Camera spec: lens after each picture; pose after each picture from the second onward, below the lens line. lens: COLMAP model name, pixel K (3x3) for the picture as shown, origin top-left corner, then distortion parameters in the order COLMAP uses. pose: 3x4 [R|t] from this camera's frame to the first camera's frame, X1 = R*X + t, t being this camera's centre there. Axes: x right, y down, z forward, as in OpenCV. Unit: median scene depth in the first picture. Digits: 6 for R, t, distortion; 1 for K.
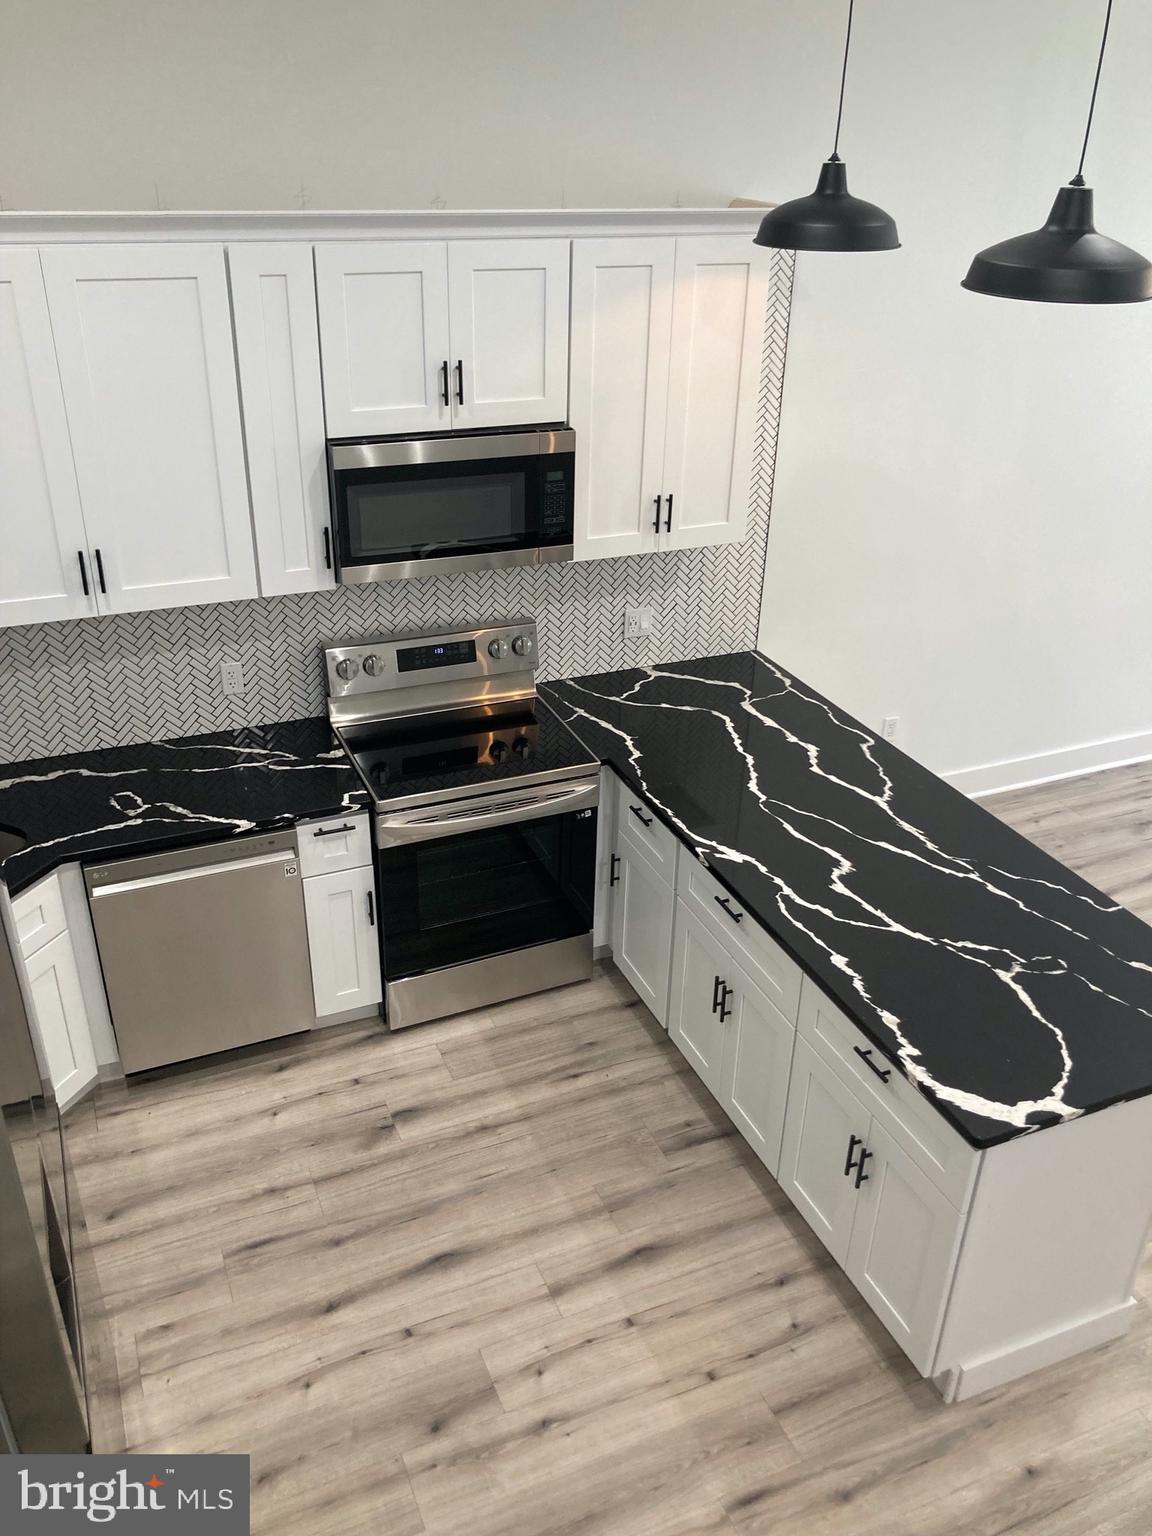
lens RADIAL K [[1253.8, 0, 578.3], [0, 1253.8, 773.2], [0, 0, 1]] dist [0.000895, 0.015539]
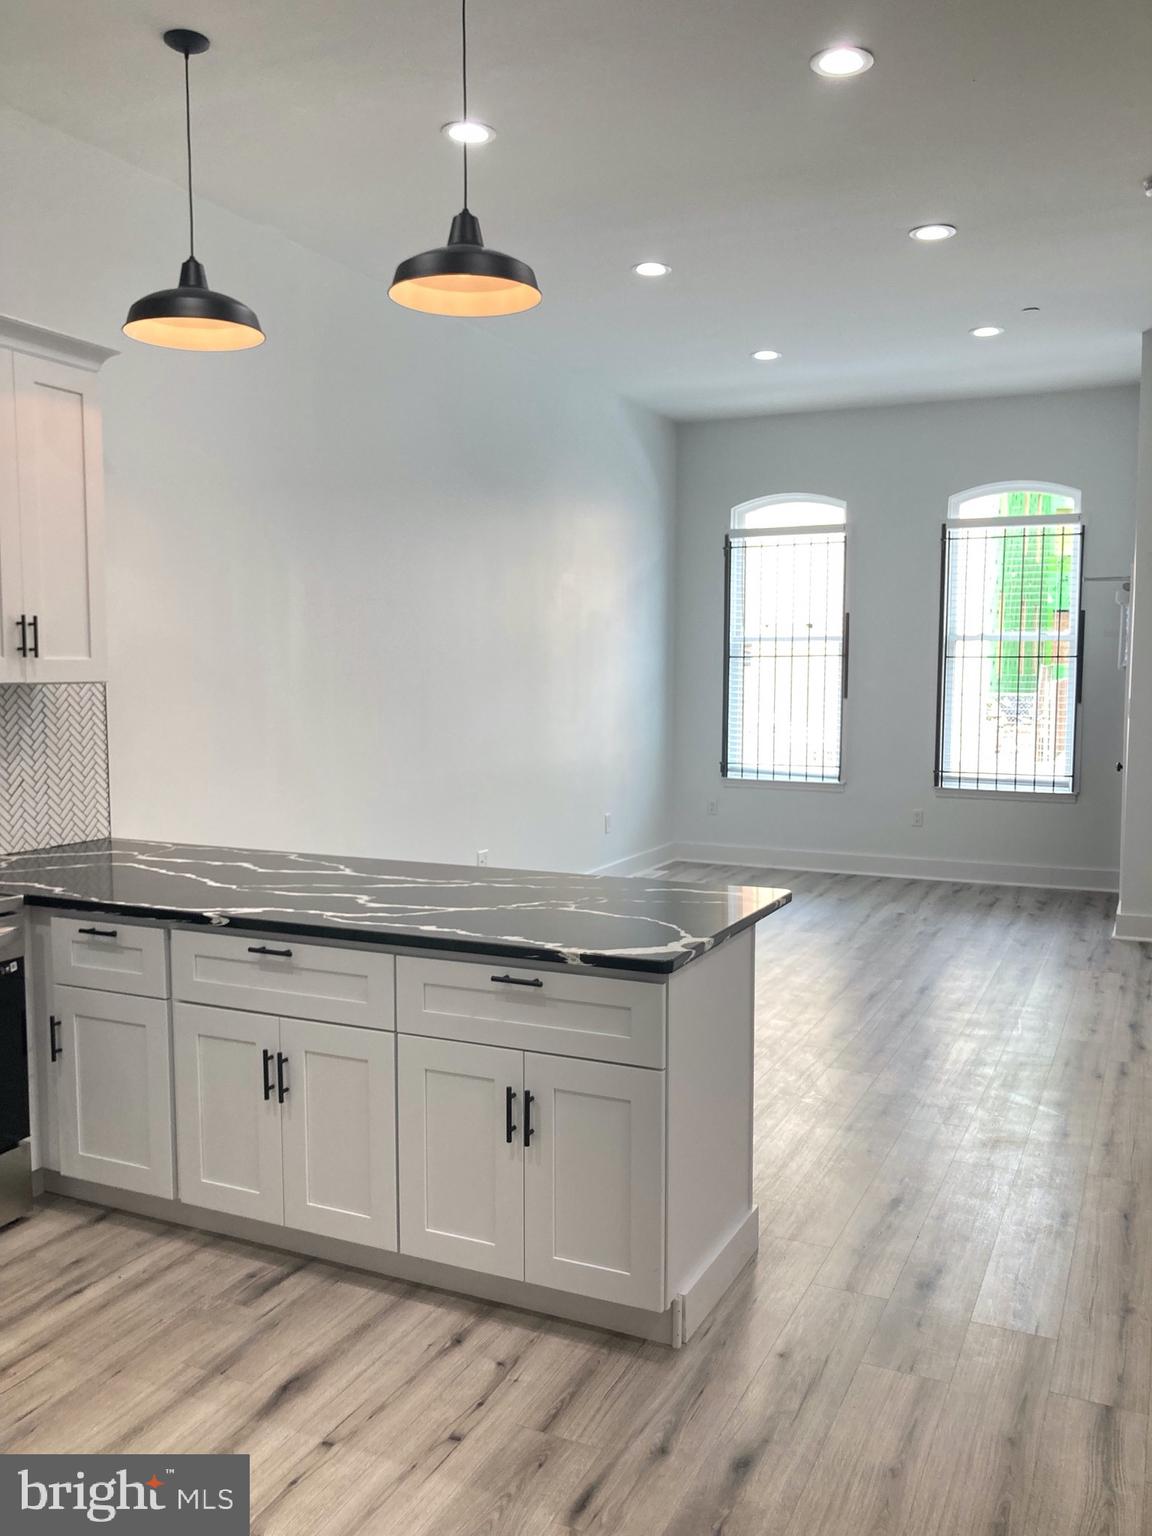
lens RADIAL K [[1250.6, 0, 571.3], [0, 1250.6, 794.7], [0, 0, 1]] dist [-0.003329, 0.001620]
pose [[0.750513, -0.091306, 0.654517, -0.293358], [0.324578, 0.913651, -0.244727, 0.299595], [-0.575655, 0.396113, 0.715343, 0.212885]]
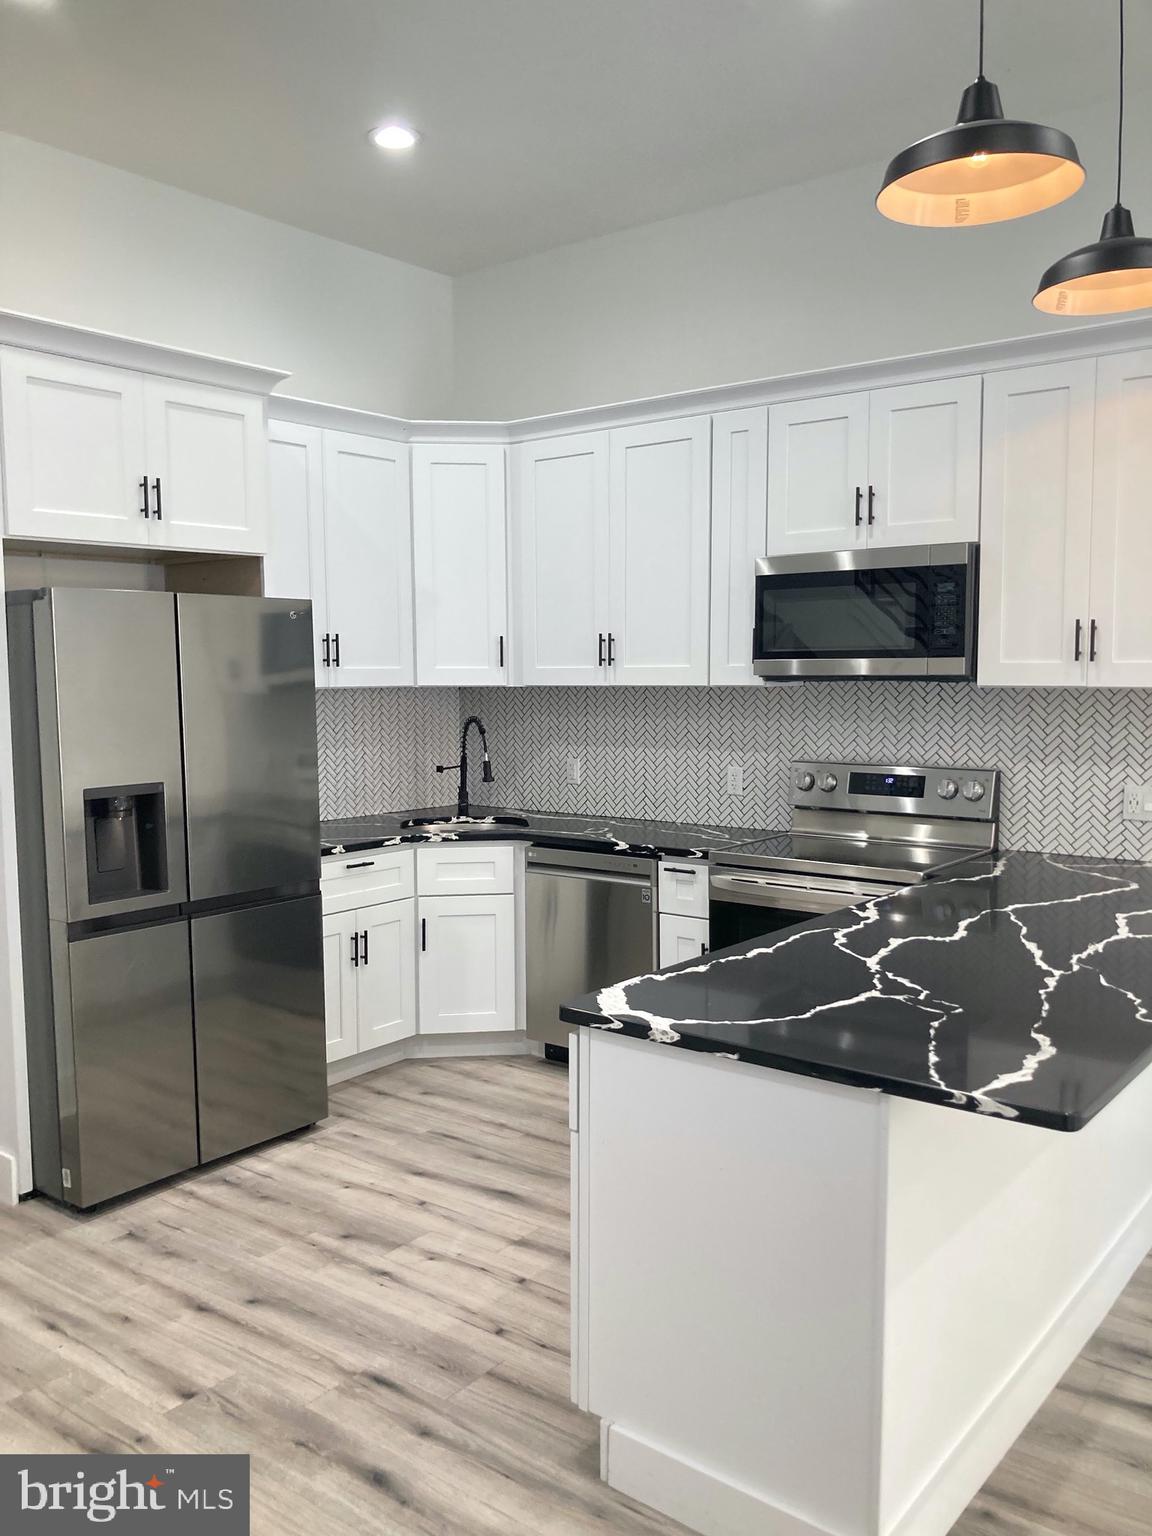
lens RADIAL K [[1250.6, 0, 571.3], [0, 1250.6, 794.7], [0, 0, 1]] dist [-0.003329, 0.001620]
pose [[0.480581, 0.058130, -0.875021, 0.845300], [-0.391656, 0.906987, -0.154853, 0.222653], [0.784632, 0.417127, 0.458648, 0.414269]]
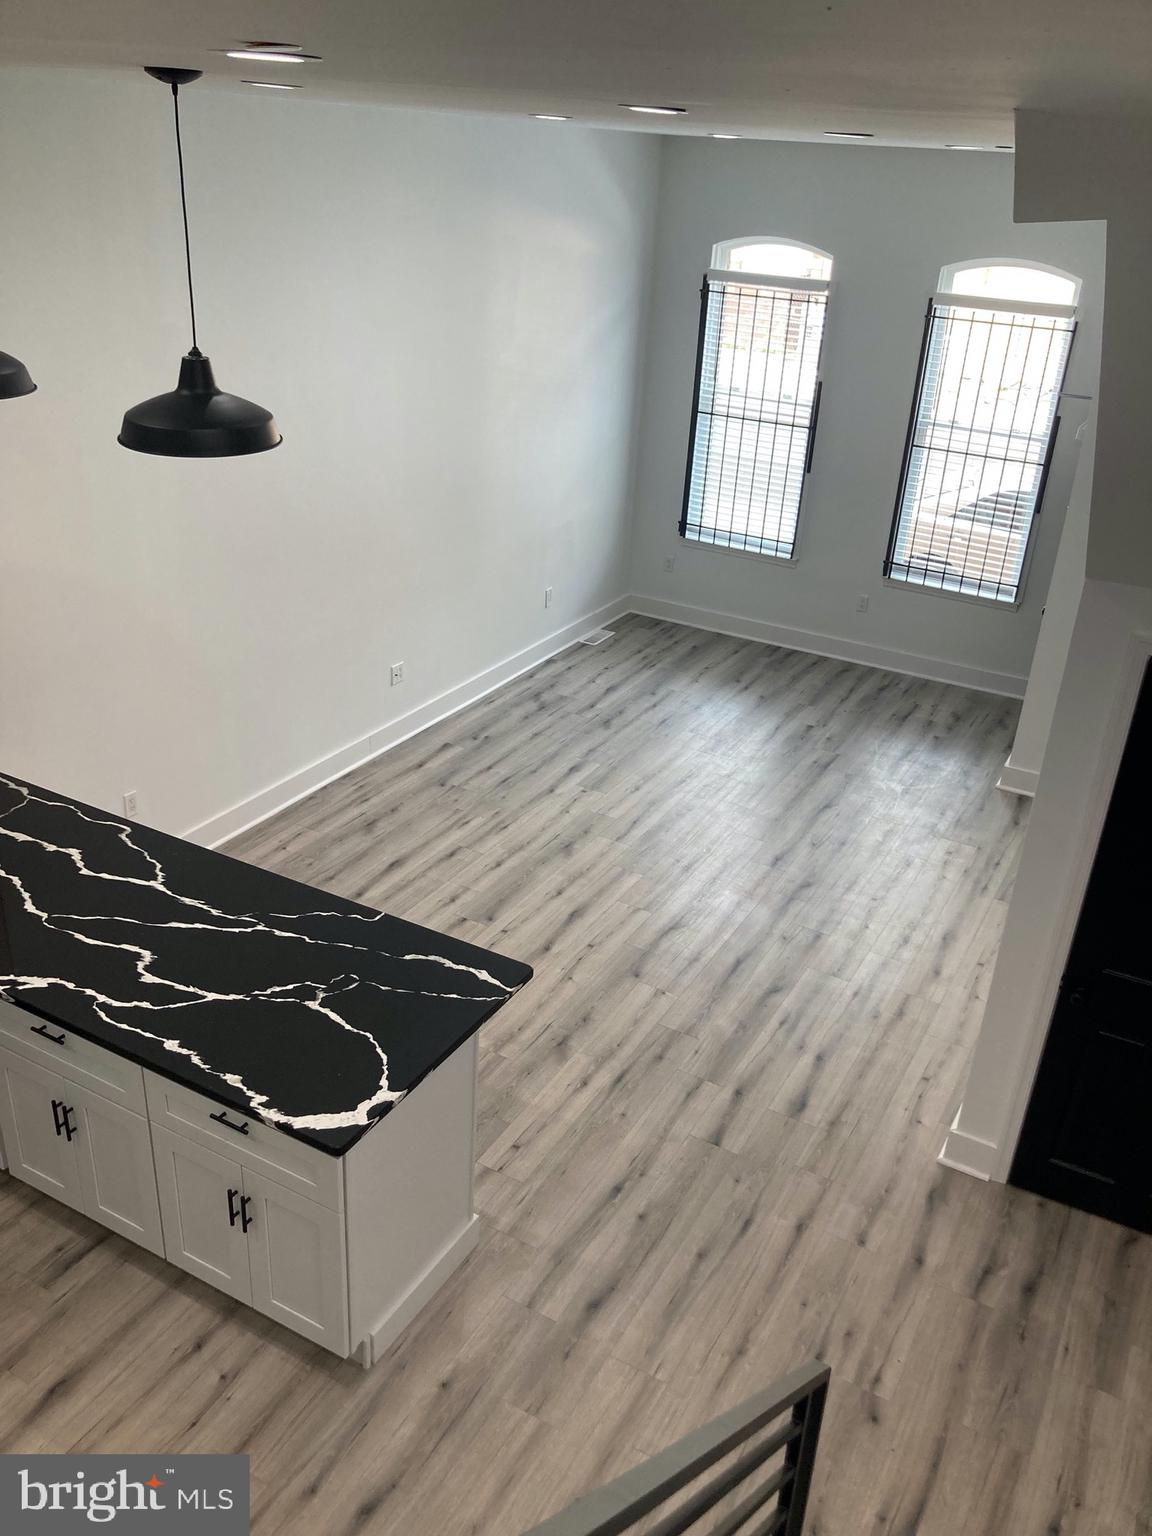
lens RADIAL K [[1239.4, 0, 578.7], [0, 1239.4, 788.0], [0, 0, 1]] dist [0.000585, 0.012580]
pose [[0.787490, -0.253021, 0.561996, -0.058305], [0.254324, 0.963998, 0.077641, -0.055308], [-0.561408, 0.081788, 0.823488, -0.097828]]
